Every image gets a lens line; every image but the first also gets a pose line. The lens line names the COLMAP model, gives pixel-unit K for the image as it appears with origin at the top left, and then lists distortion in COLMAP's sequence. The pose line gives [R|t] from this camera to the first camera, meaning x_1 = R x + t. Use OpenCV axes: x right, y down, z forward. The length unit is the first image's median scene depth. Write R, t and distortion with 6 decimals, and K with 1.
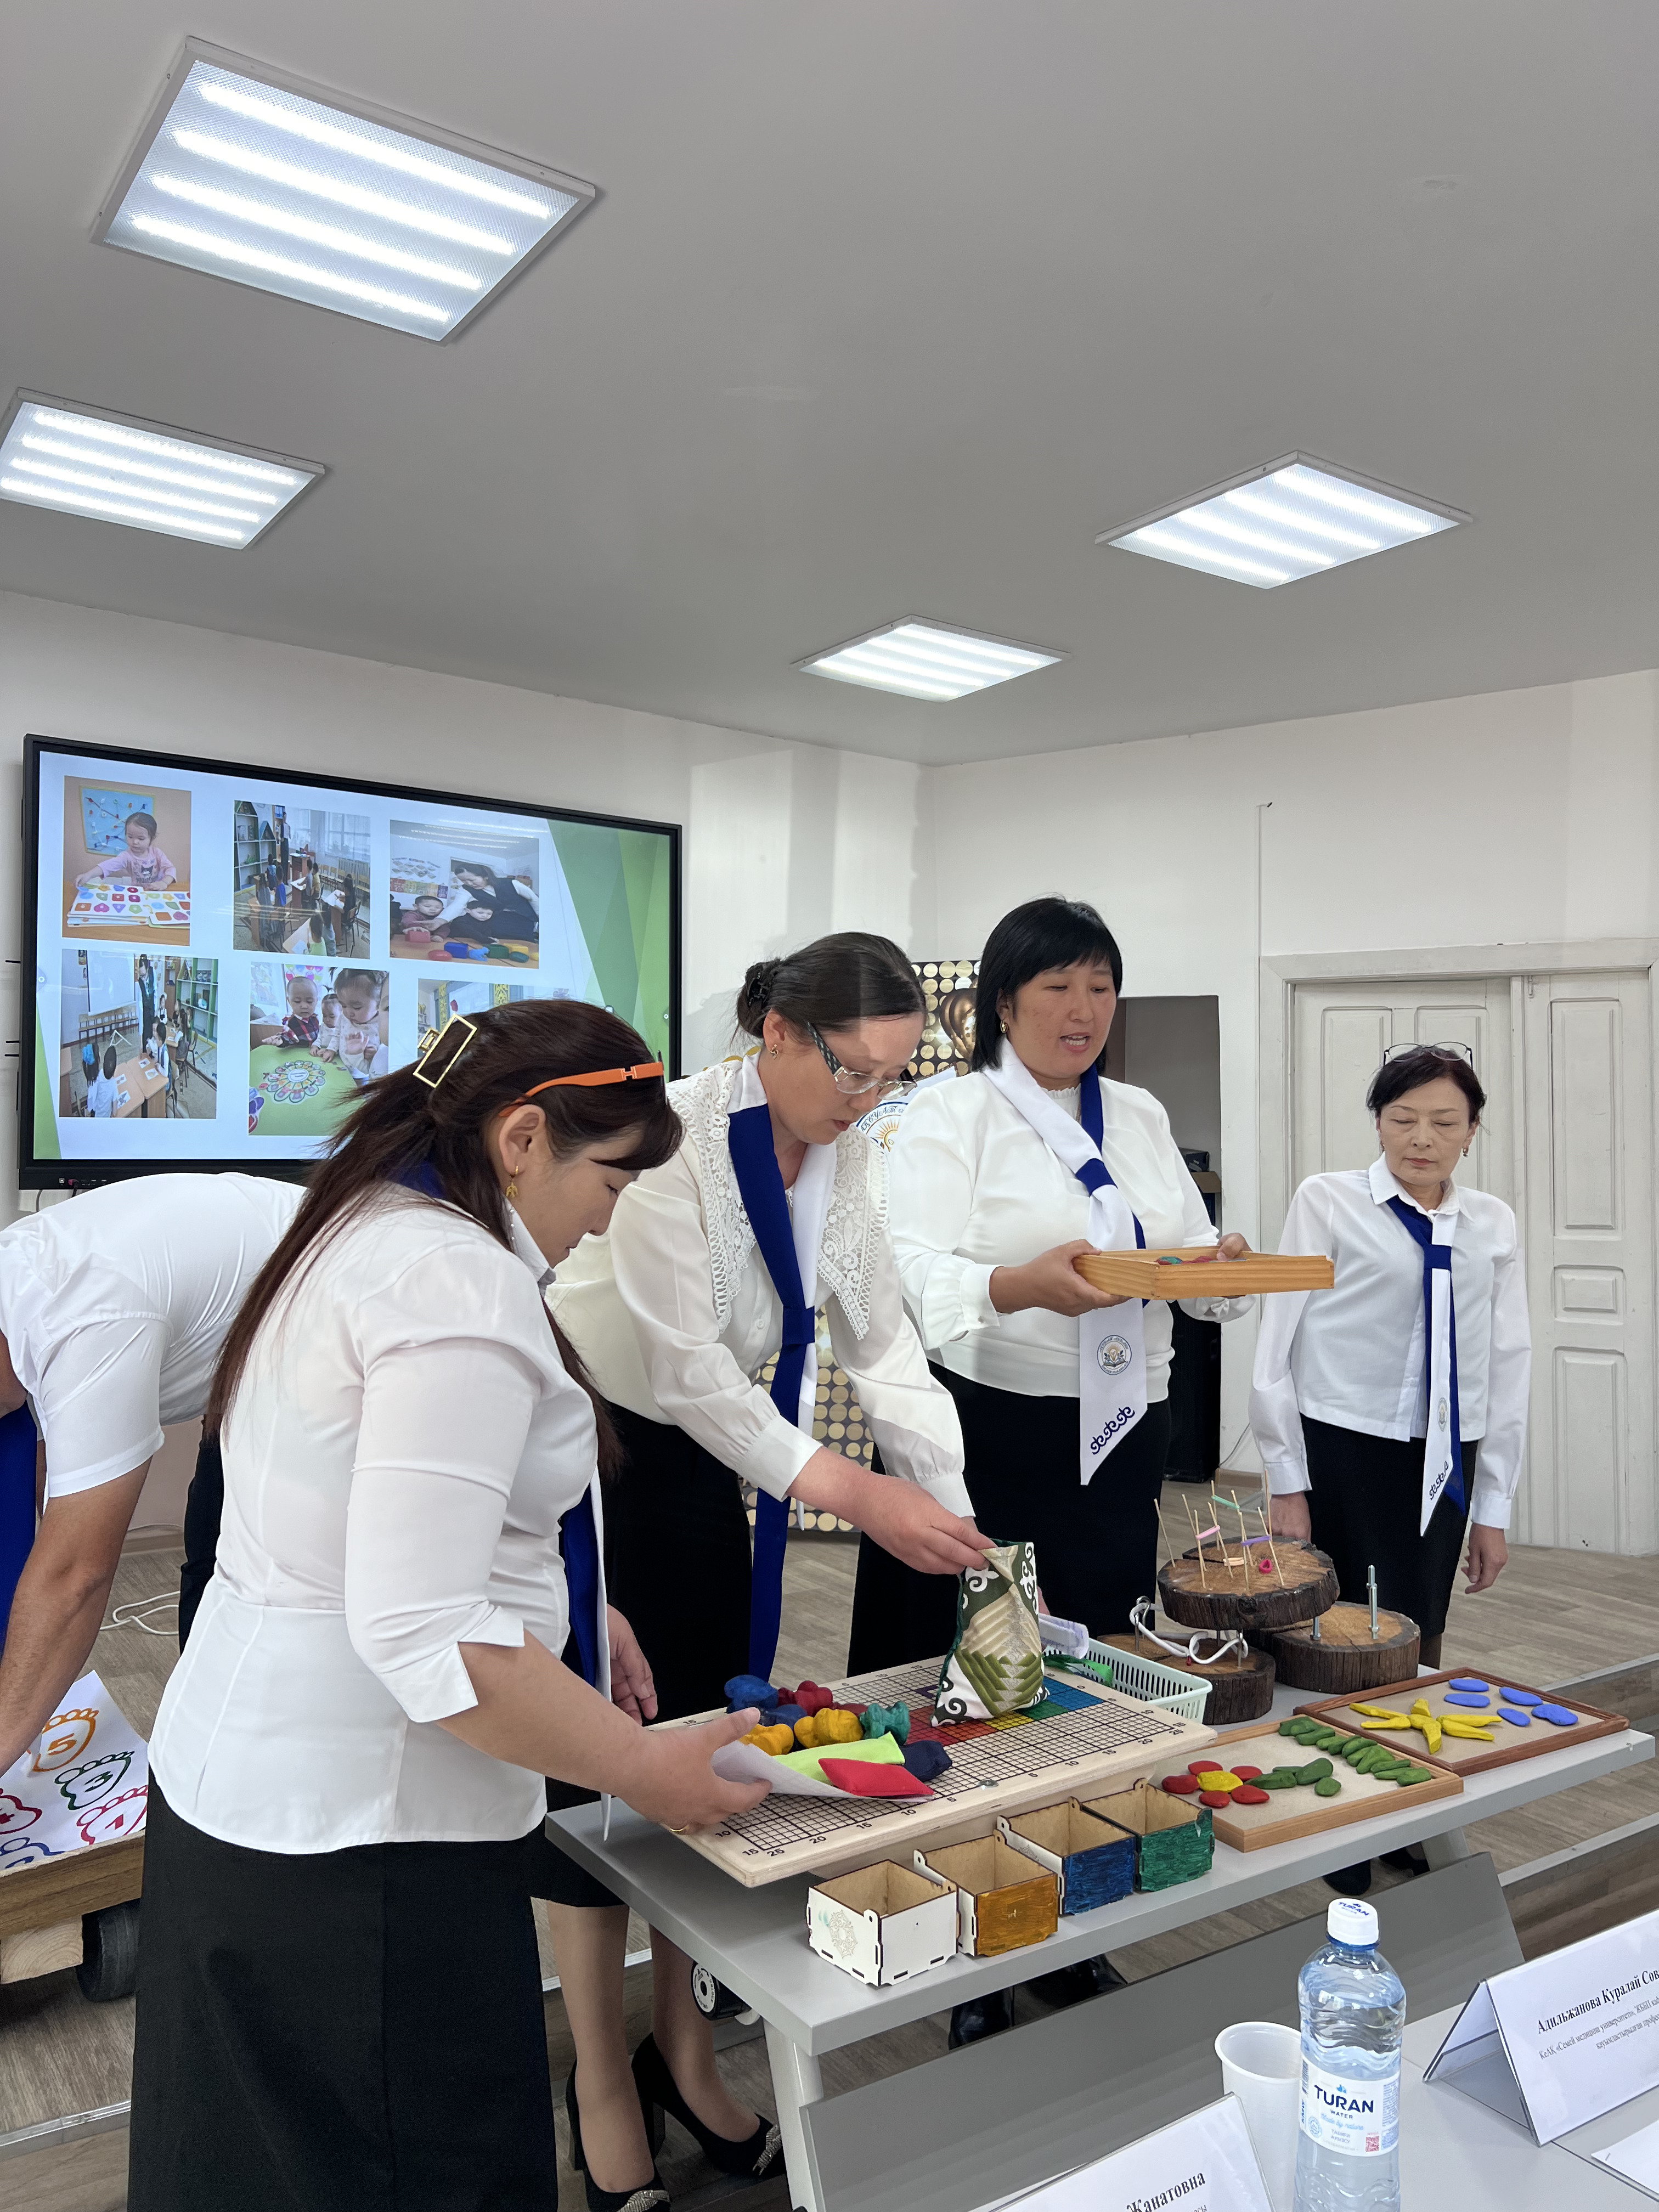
lens RADIAL K [[1664.6, 0, 826.7], [0, 1664.6, 1094.2], [0, 0, 1]] dist [0.042905, -0.049021]
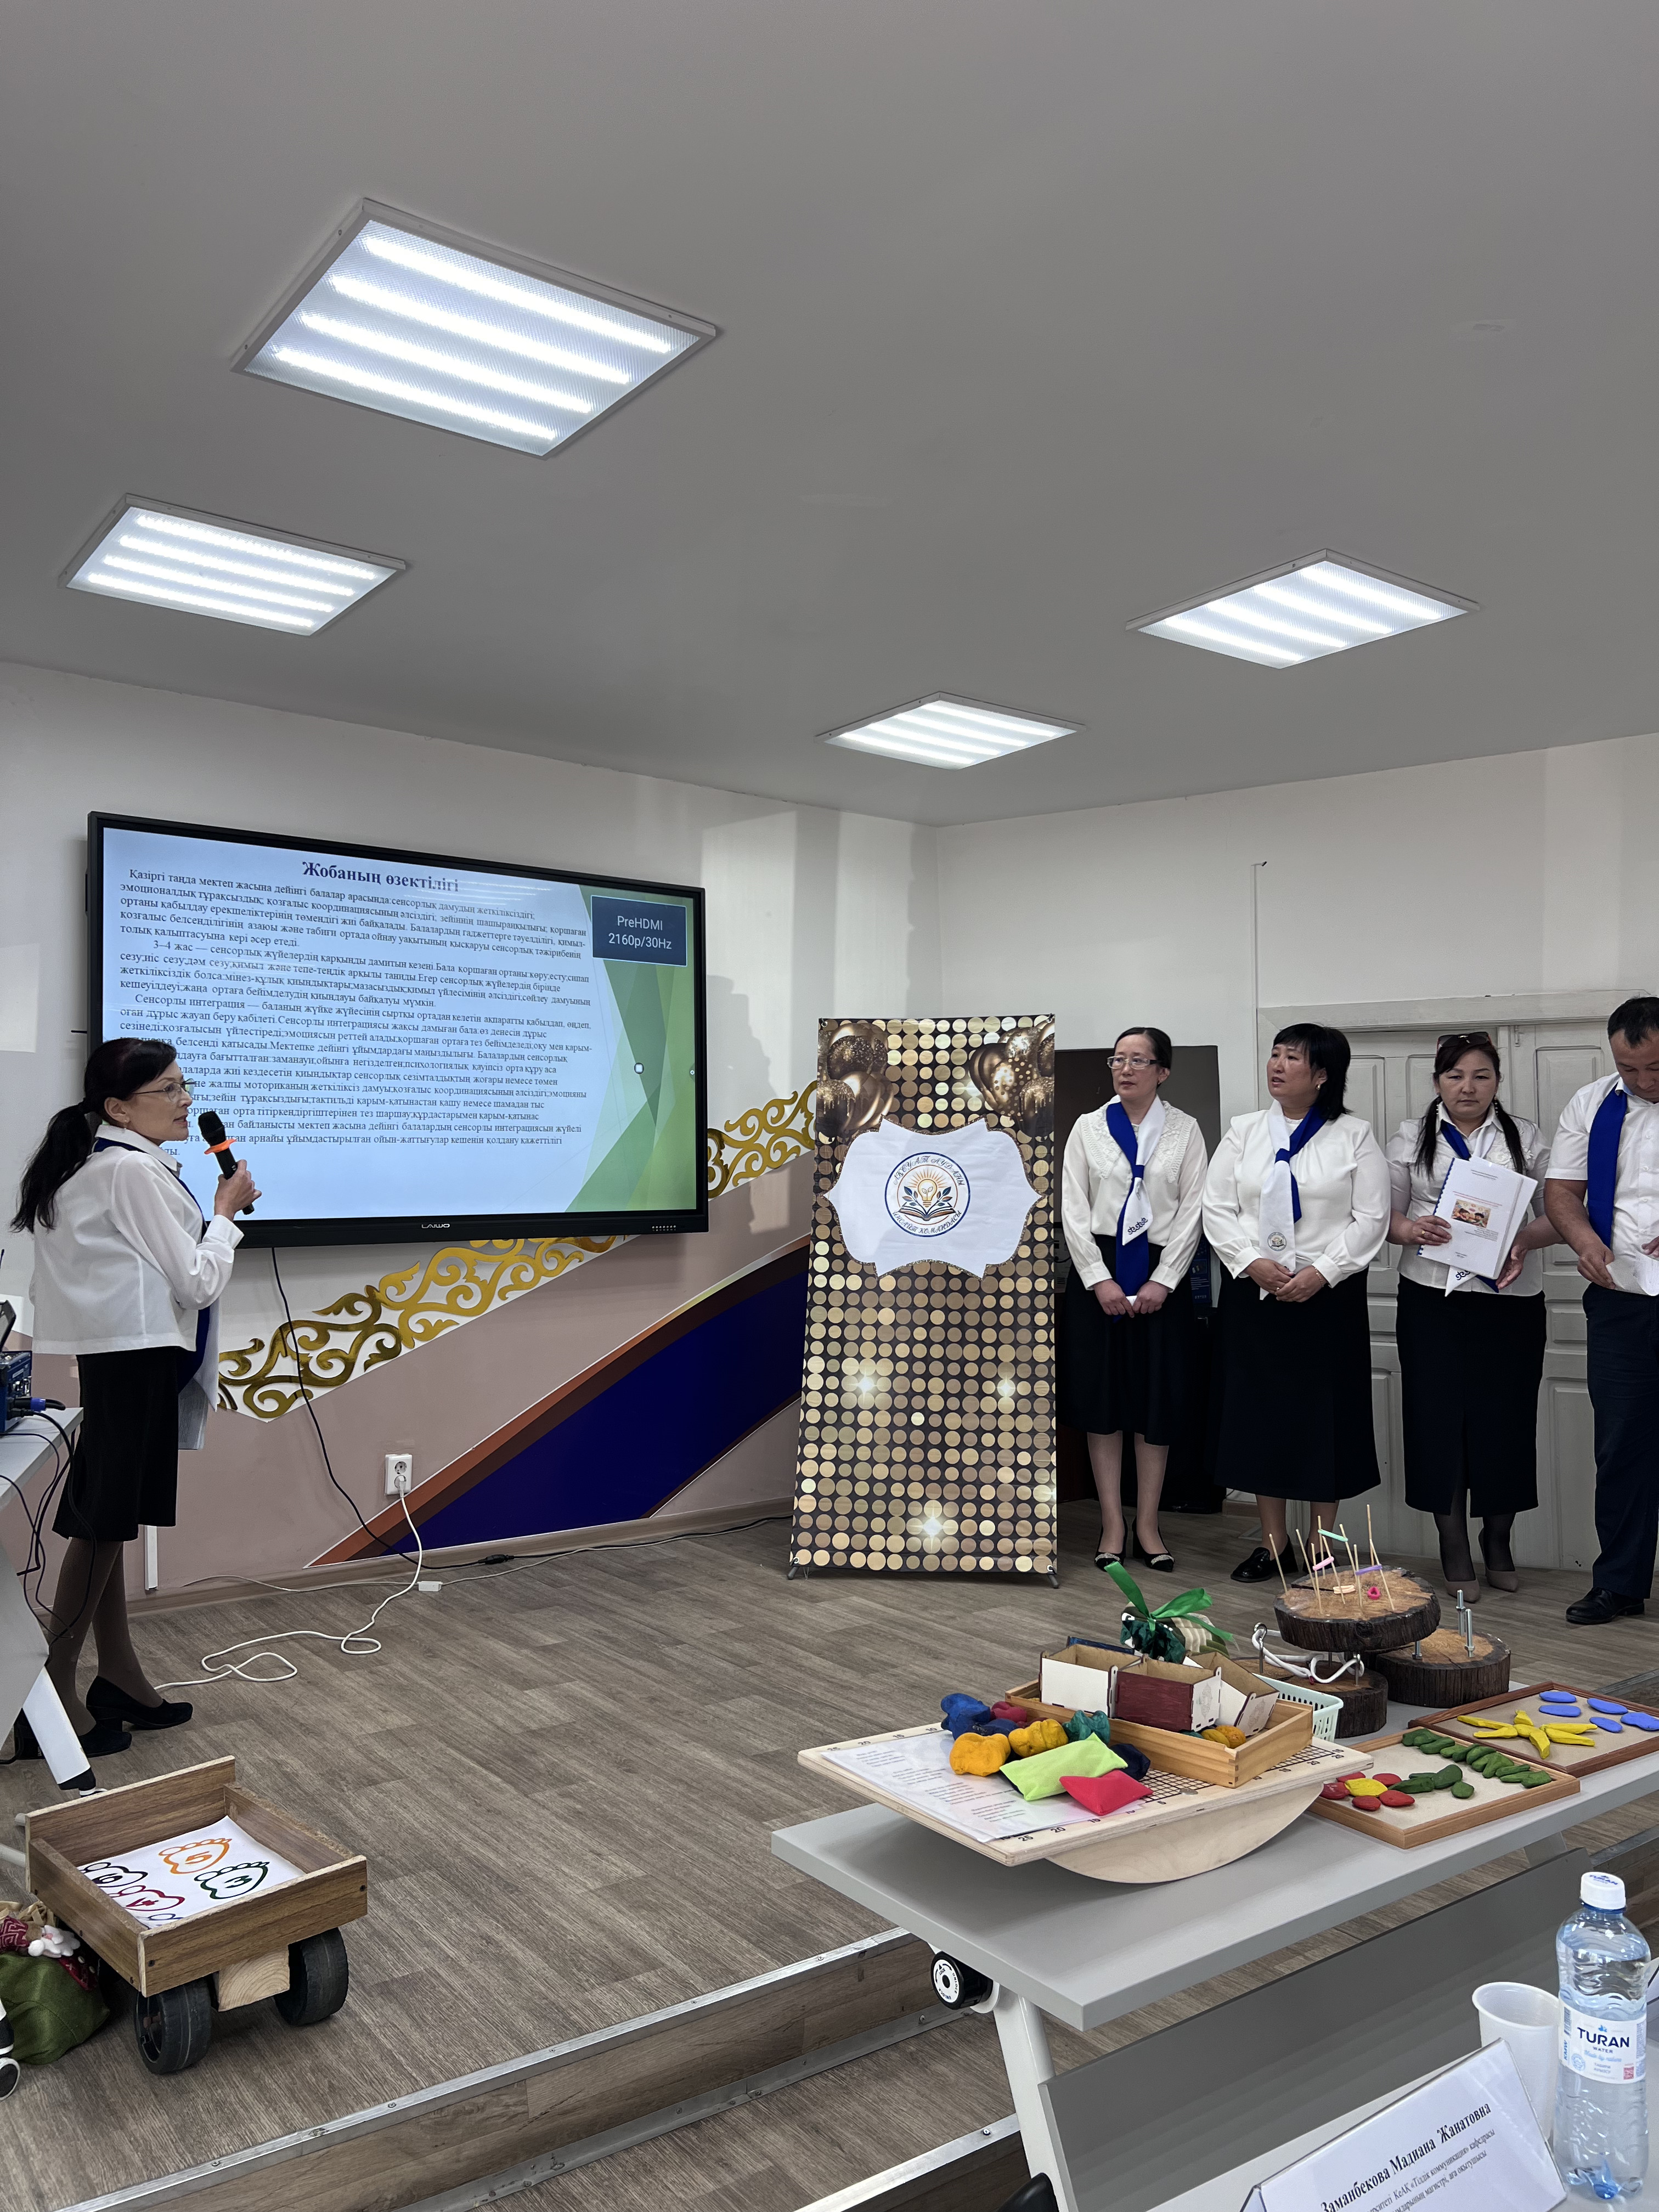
lens RADIAL K [[1658.9, 0, 820.8], [0, 1658.9, 1110.2], [0, 0, 1]] dist [0.053220, -0.057190]
pose [[0.999298, -0.012547, 0.035297, -0.111179], [0.012955, 0.999852, -0.011337, -0.022084], [-0.035149, 0.011787, 0.999313, -0.072154]]
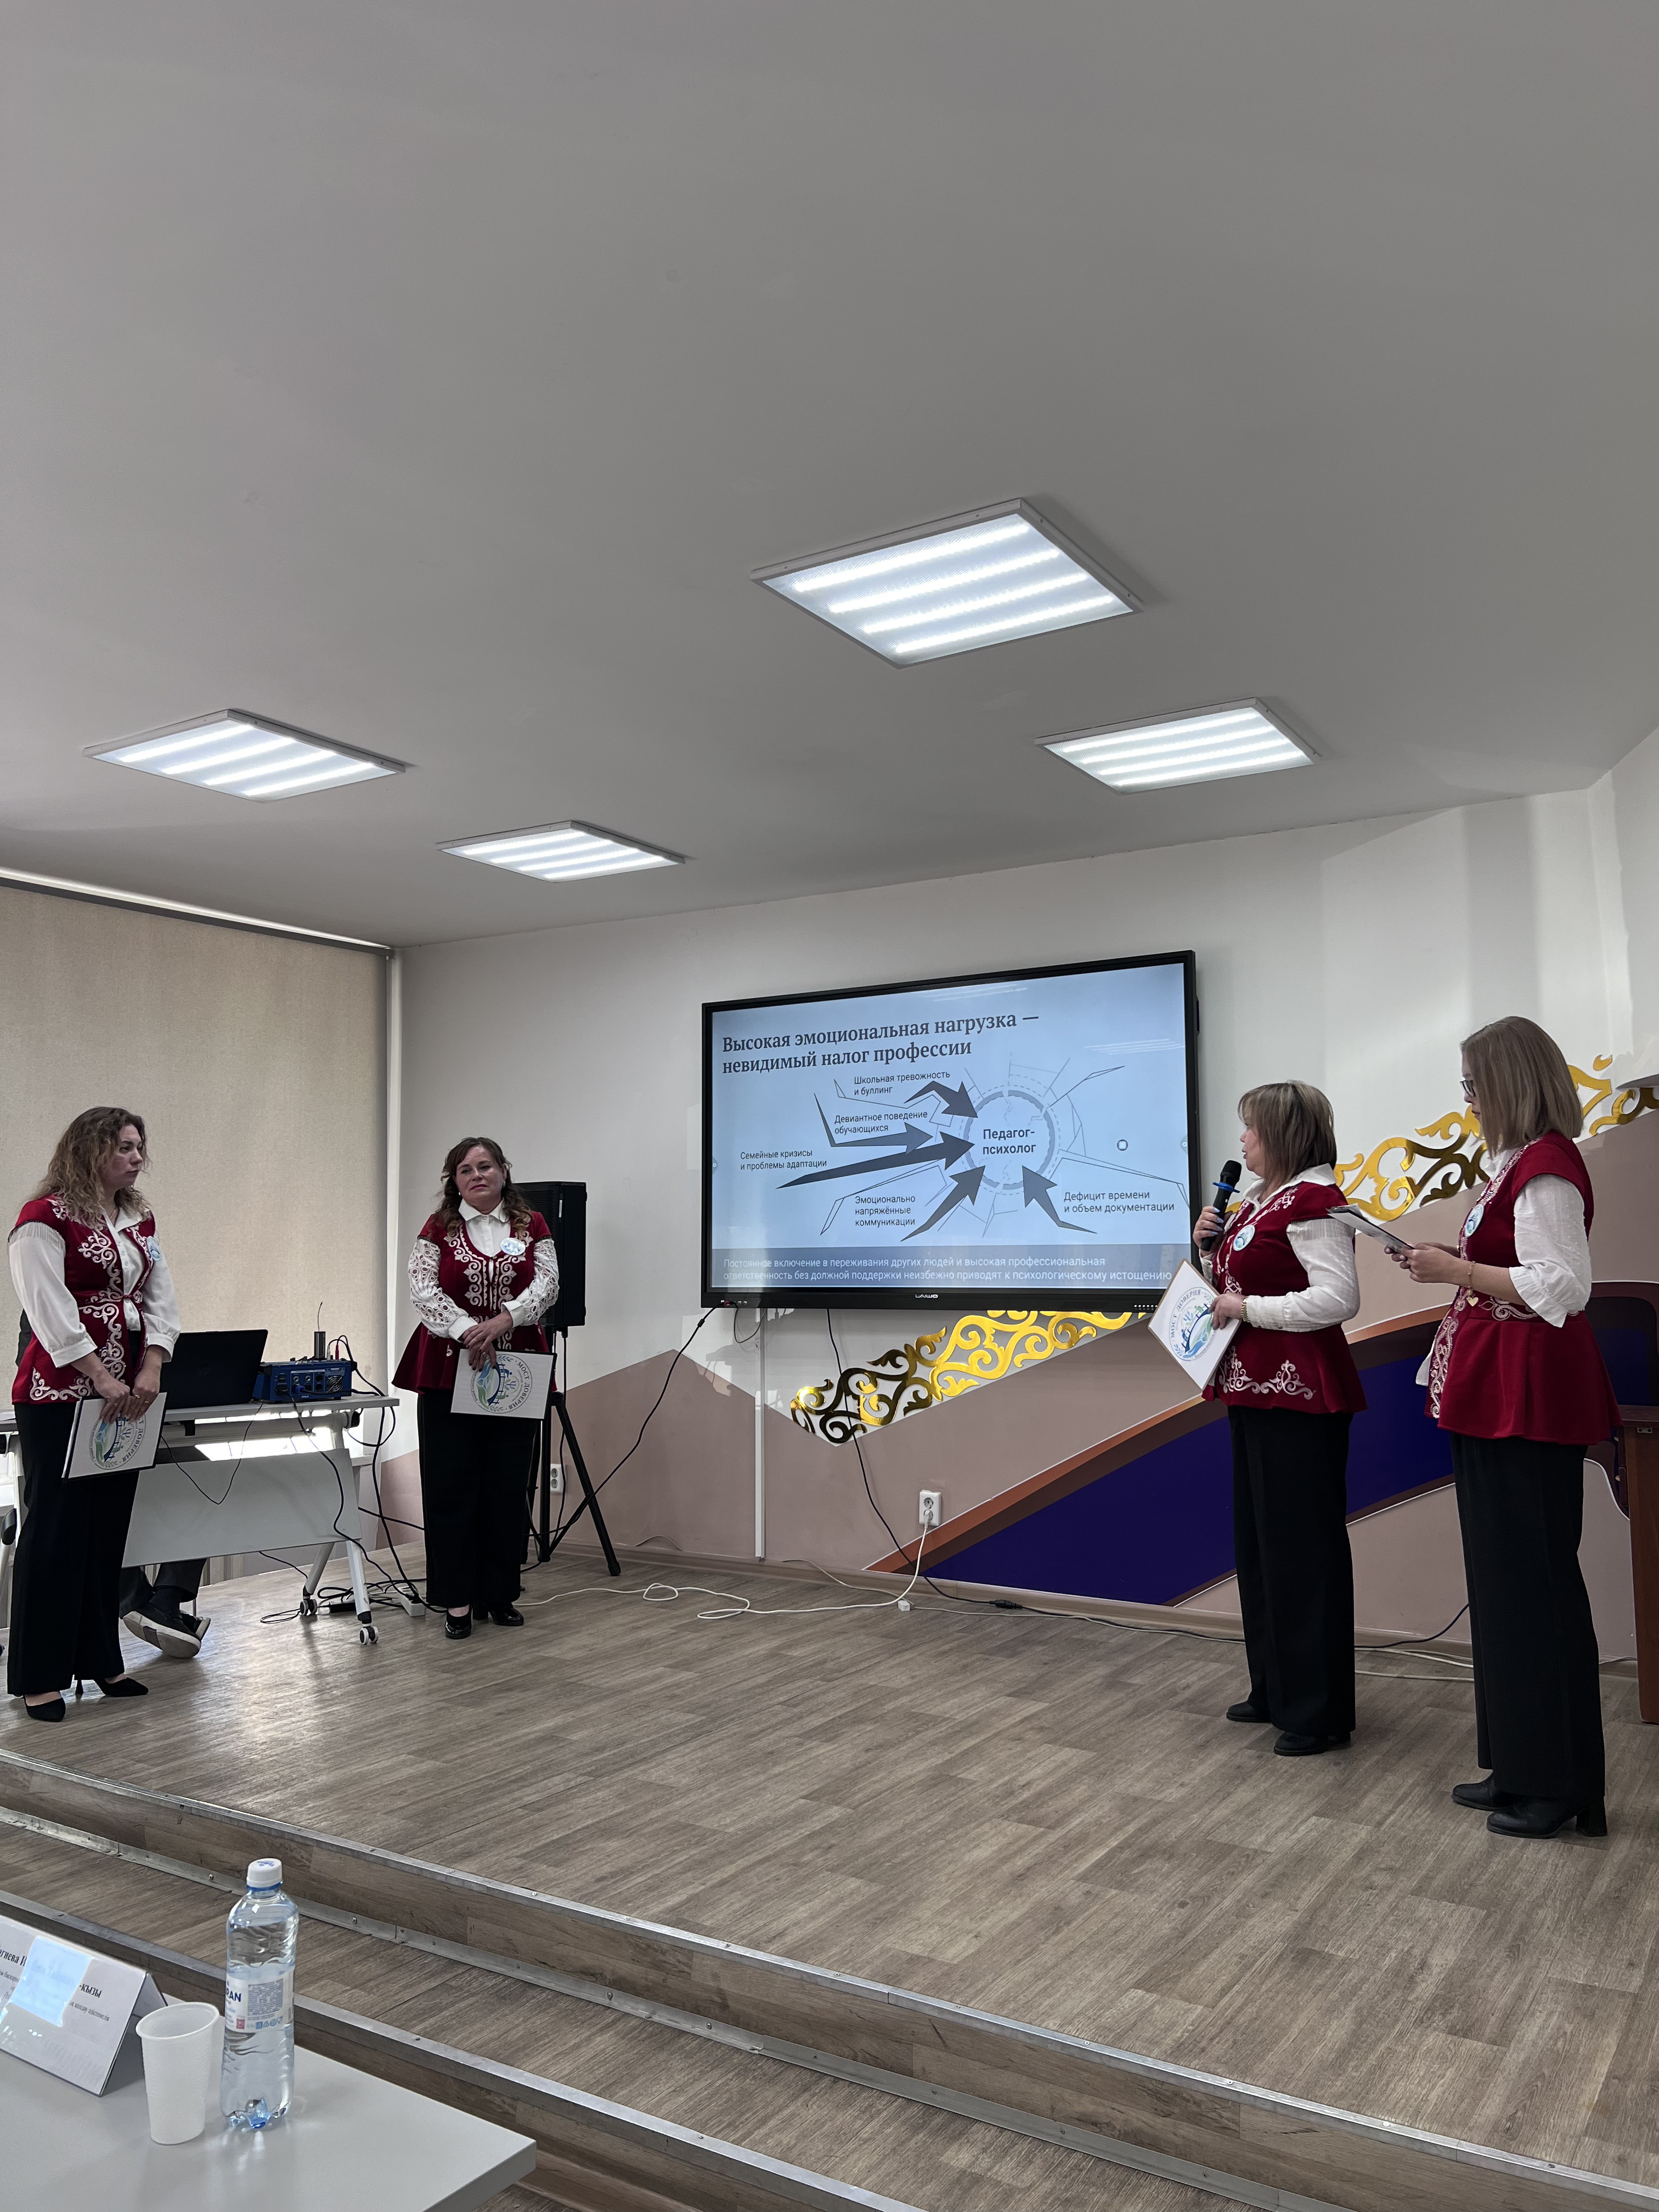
lens RADIAL K [[1646.8, 0, 829.5], [0, 1646.8, 1106.0], [0, 0, 1]] dist [0.103952, -0.189752]
pose [[0.394782, -0.093040, -0.914052, 1.519506], [0.040315, 0.995655, -0.083934, 0.010228], [0.917890, -0.003714, 0.396818, 0.862682]]
